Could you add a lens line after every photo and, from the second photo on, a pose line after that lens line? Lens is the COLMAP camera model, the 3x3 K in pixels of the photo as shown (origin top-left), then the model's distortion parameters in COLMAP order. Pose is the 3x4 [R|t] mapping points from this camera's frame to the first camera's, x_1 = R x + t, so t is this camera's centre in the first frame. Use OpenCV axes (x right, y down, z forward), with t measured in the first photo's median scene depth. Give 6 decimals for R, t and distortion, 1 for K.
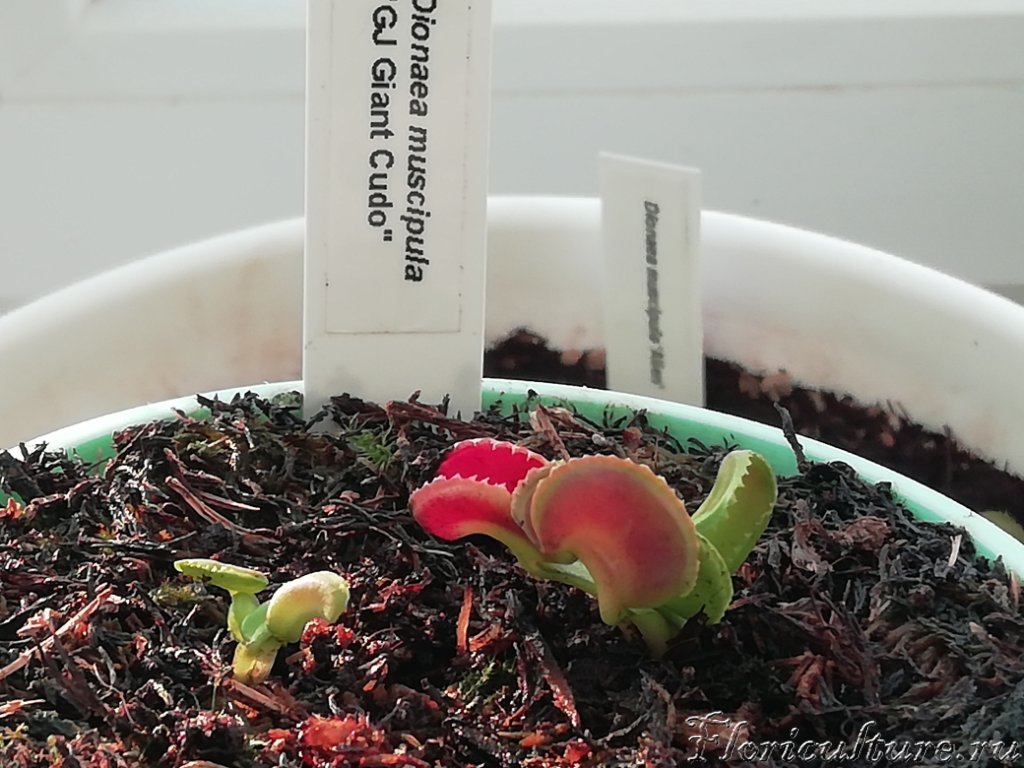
lens RADIAL K [[2742.2, 0, 512.0], [0, 2742.2, 384.0], [0, 0, 1]] dist [0.131342, 0.424753]
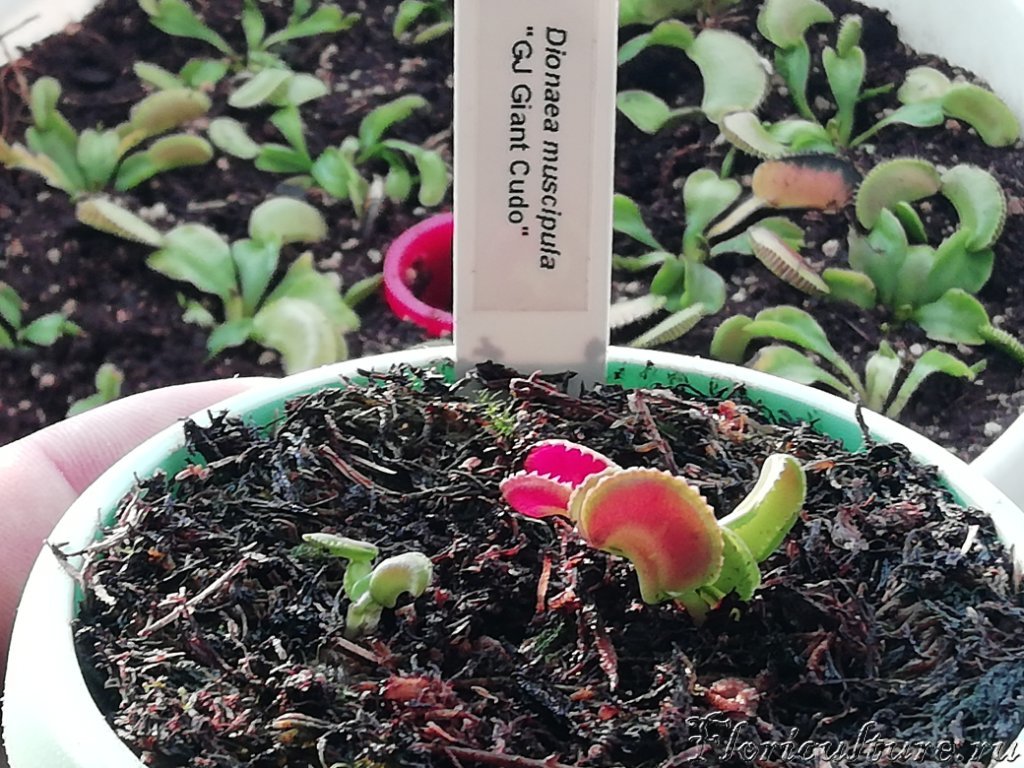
lens RADIAL K [[2797.4, 0, 512.0], [0, 2797.4, 384.0], [0, 0, 1]] dist [0.076066, 0.941039]
pose [[0.984315, 0.043435, -0.170989, 0.173544], [-0.021344, 0.991418, 0.128973, -0.158641], [0.175124, -0.123301, 0.976795, -0.200284]]
